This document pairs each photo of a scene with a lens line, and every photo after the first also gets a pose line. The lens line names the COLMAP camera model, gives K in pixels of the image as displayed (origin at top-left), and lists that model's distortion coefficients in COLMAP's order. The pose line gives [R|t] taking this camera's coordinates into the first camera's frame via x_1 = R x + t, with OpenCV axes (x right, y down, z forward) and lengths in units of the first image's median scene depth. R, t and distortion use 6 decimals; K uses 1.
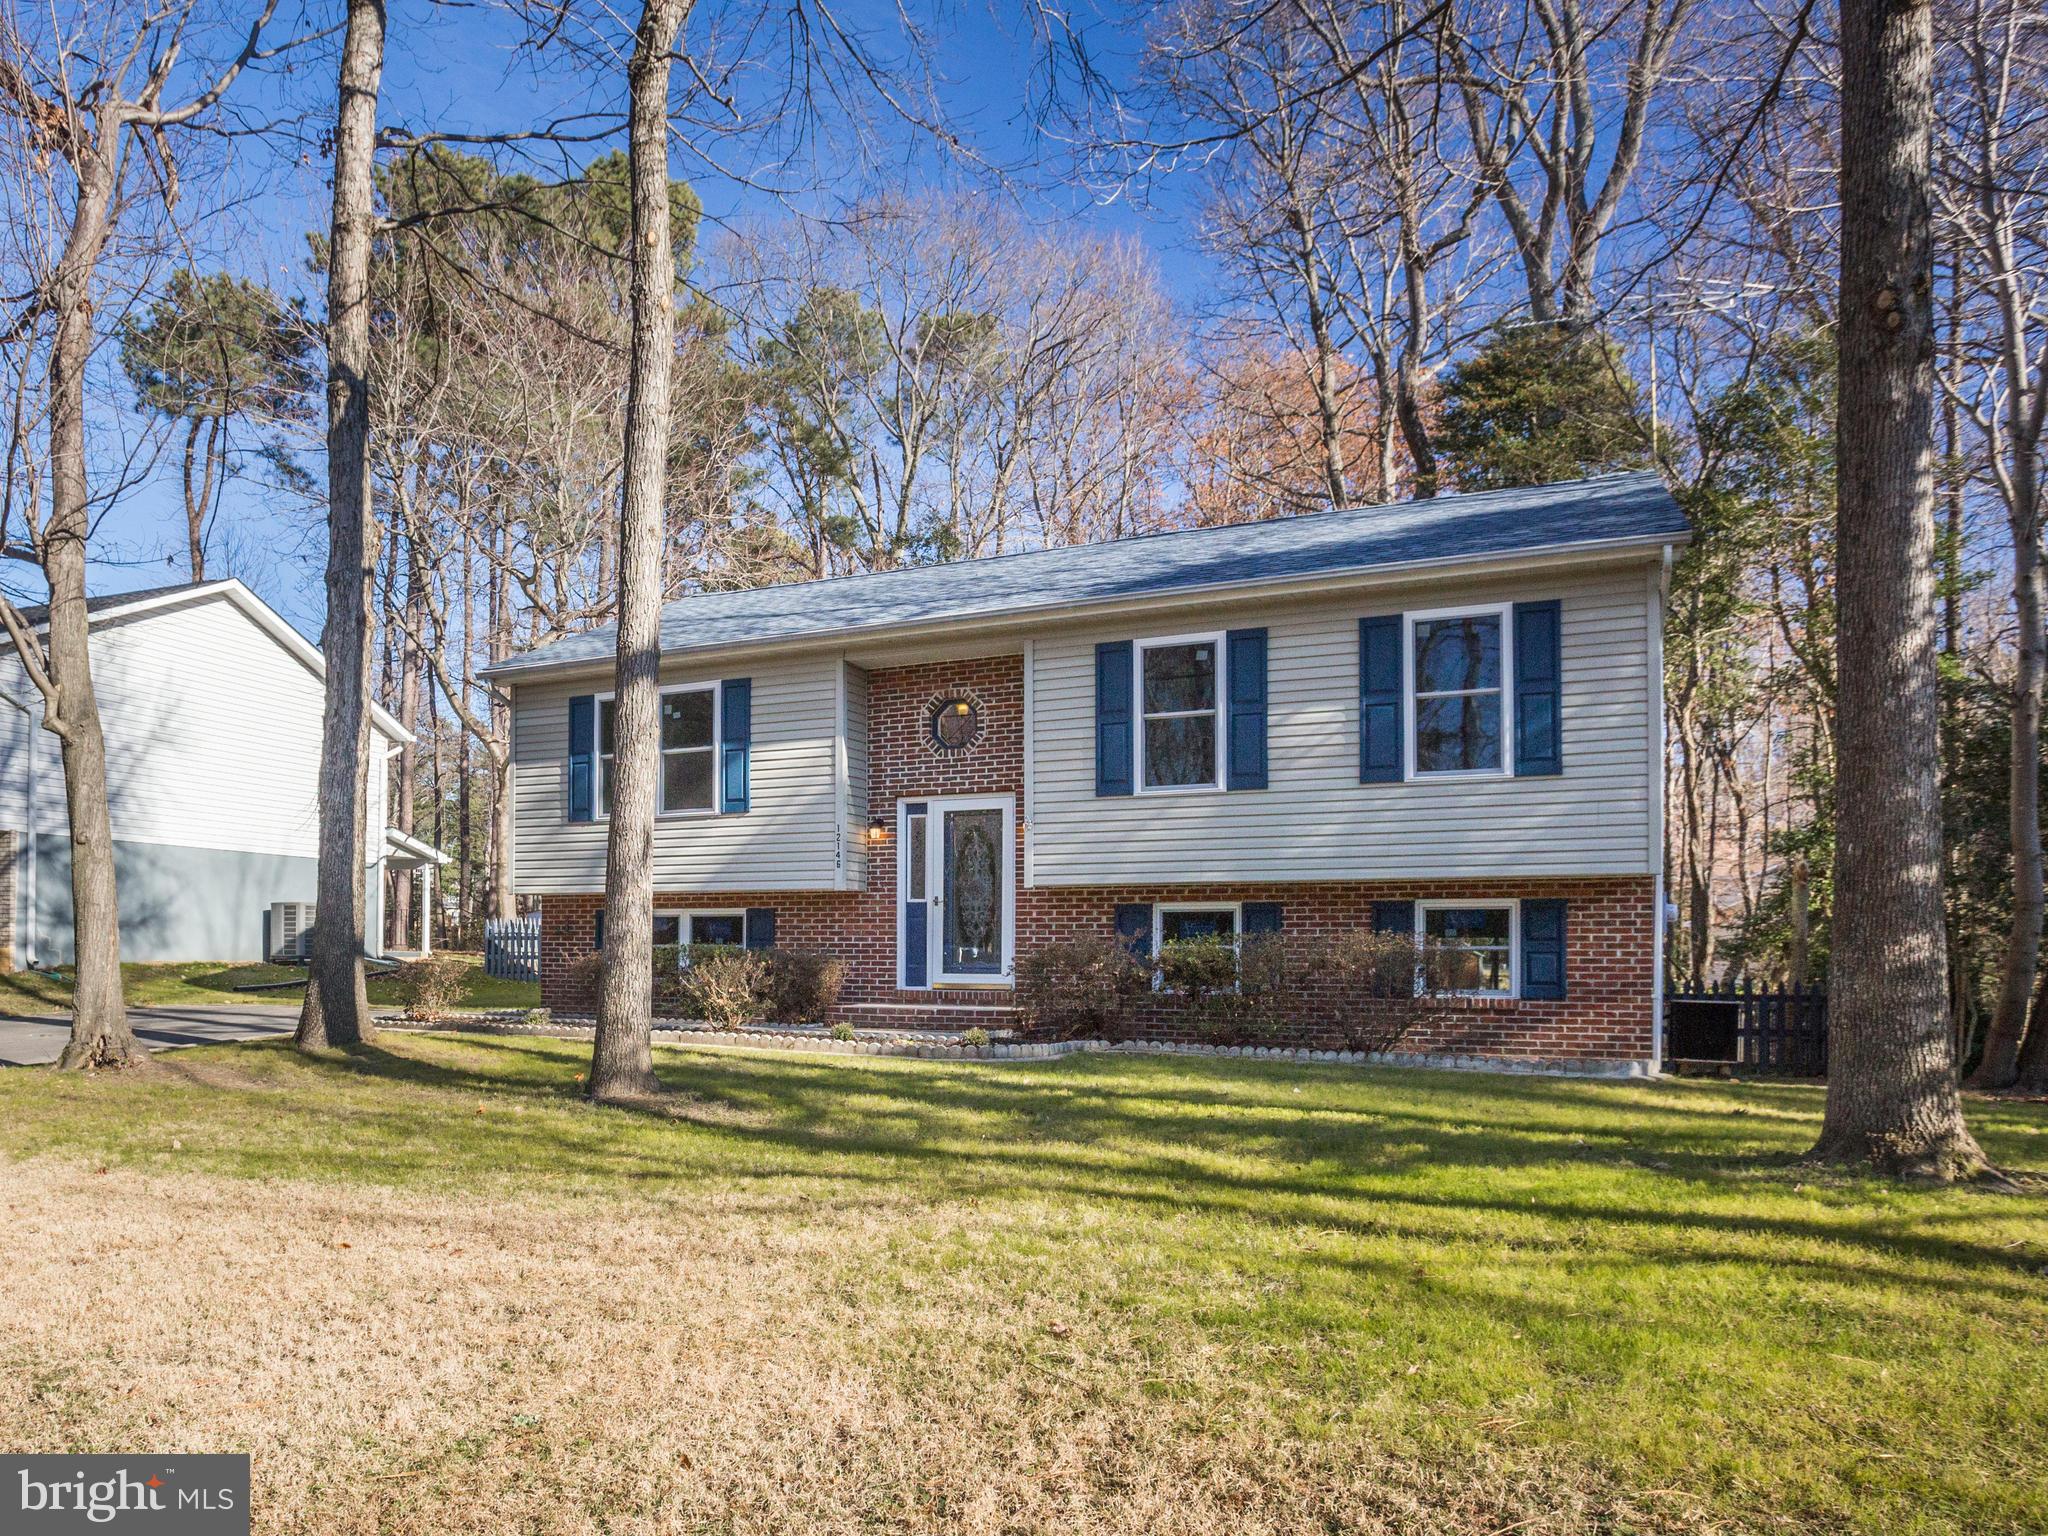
lens RADIAL K [[1303.5, 0, 880.7], [0, 1303.5, 885.6], [0, 0, 1]] dist [-0.030309, 0.005634]
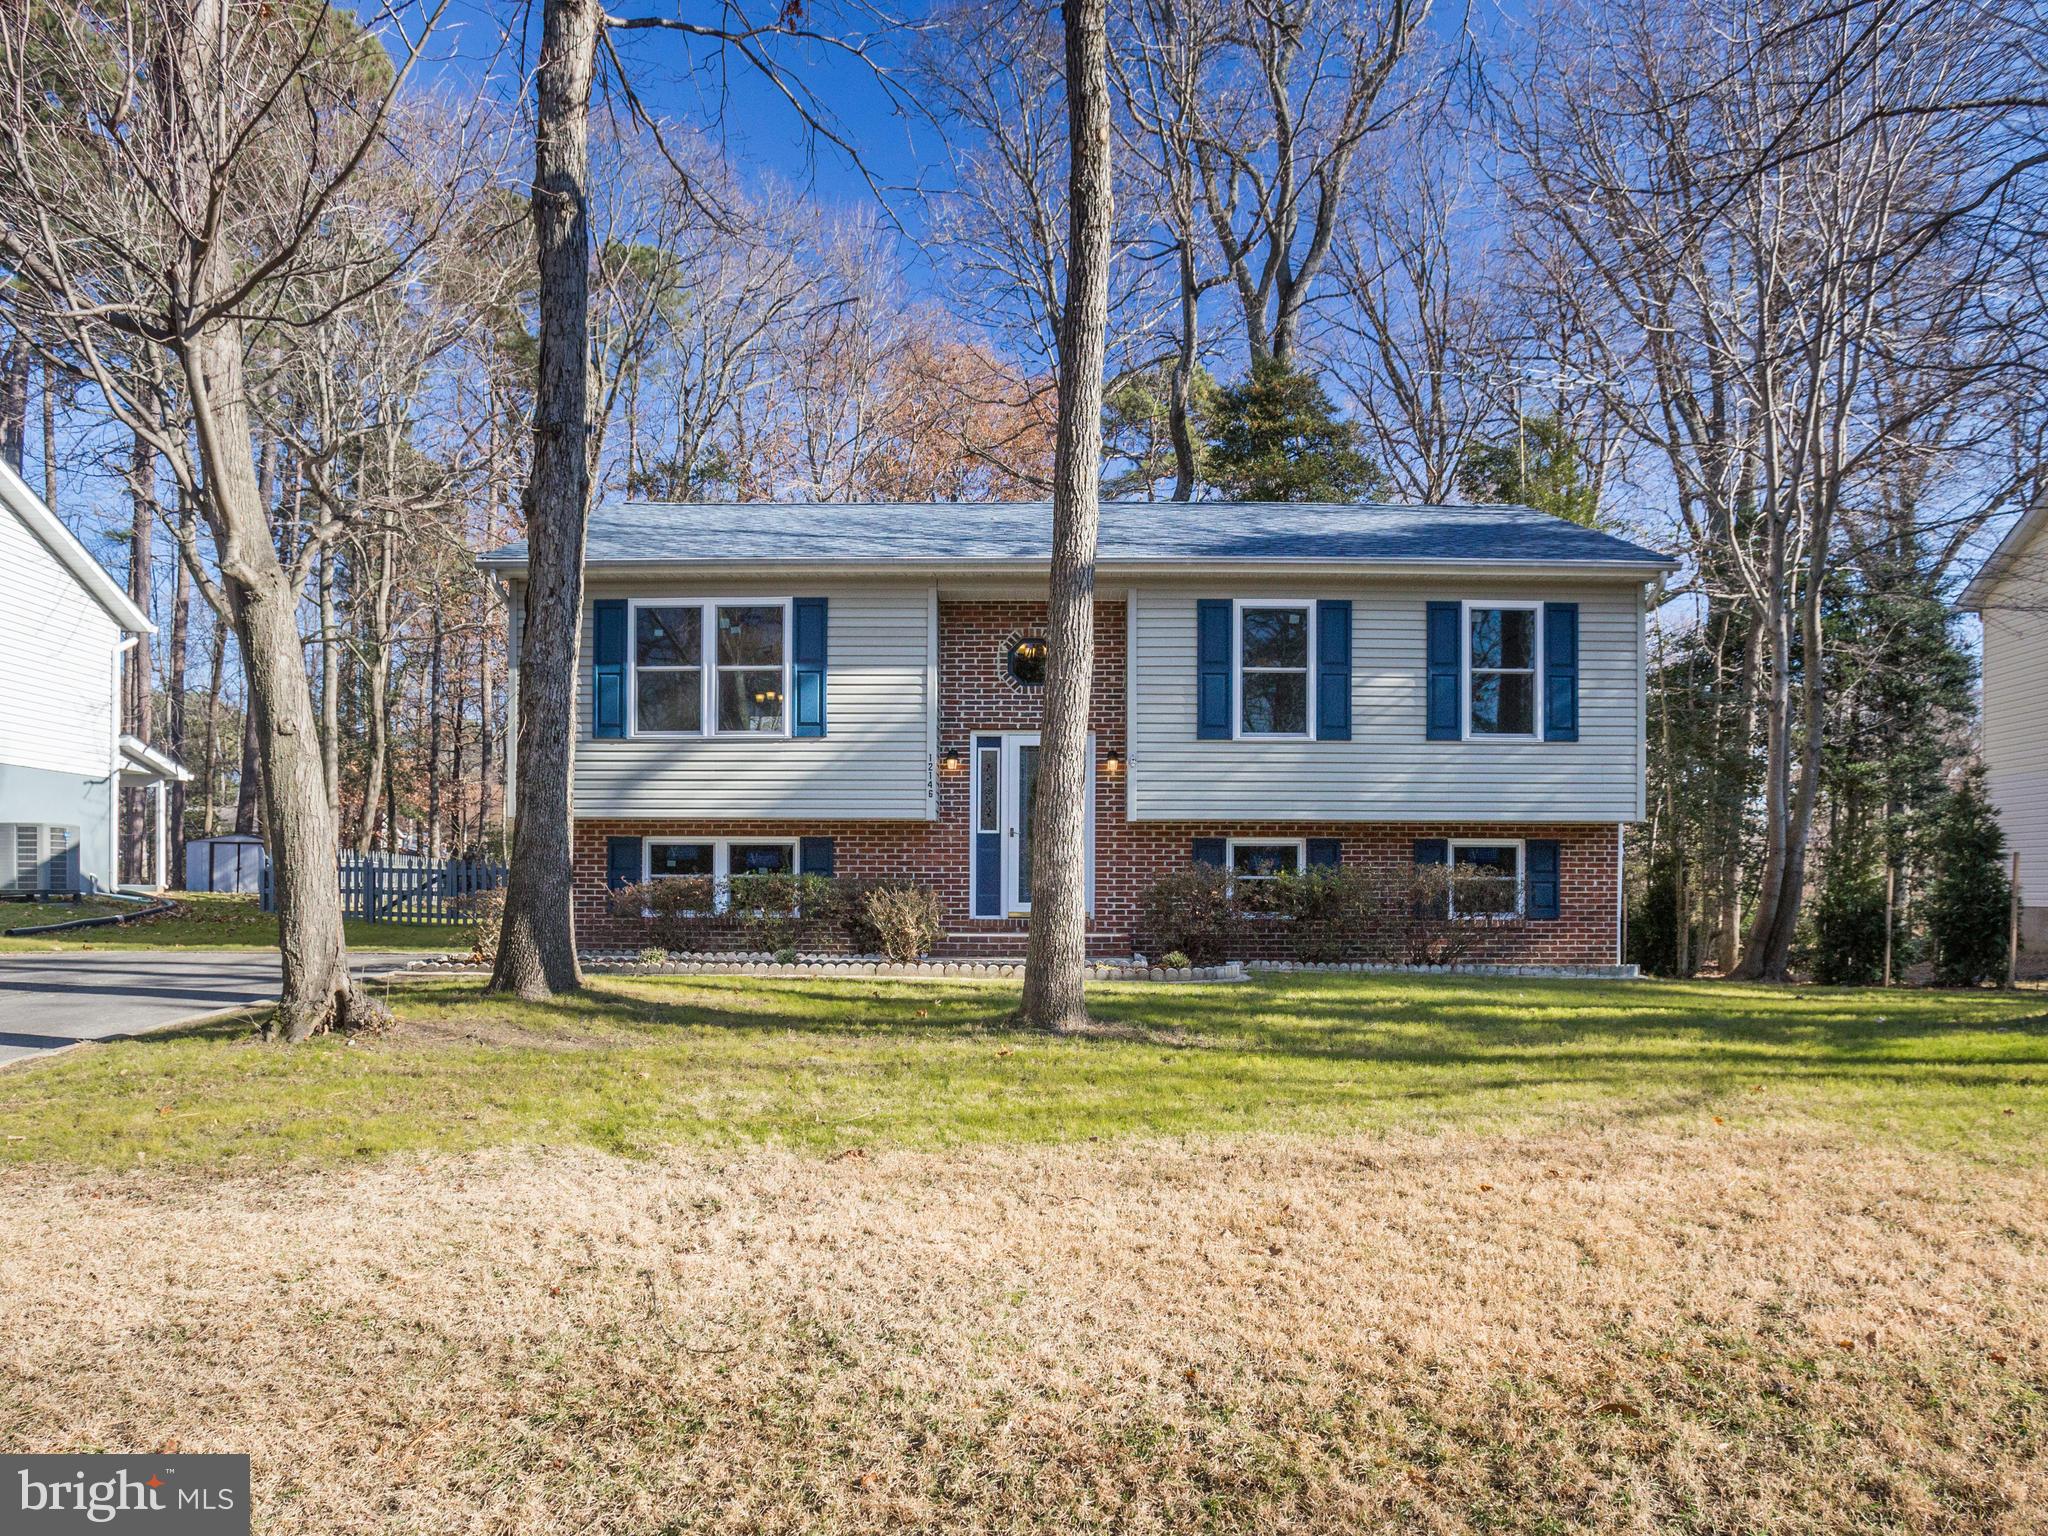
lens RADIAL K [[1220.7, 0, 1025.2], [0, 1220.7, 874.1], [0, 0, 1]] dist [-0.067314, 0.055672]
pose [[0.902772, 0.003549, 0.430104, -0.398863], [-0.020431, 0.999191, 0.034639, 0.012022], [-0.429633, -0.040059, 0.902114, 0.133850]]
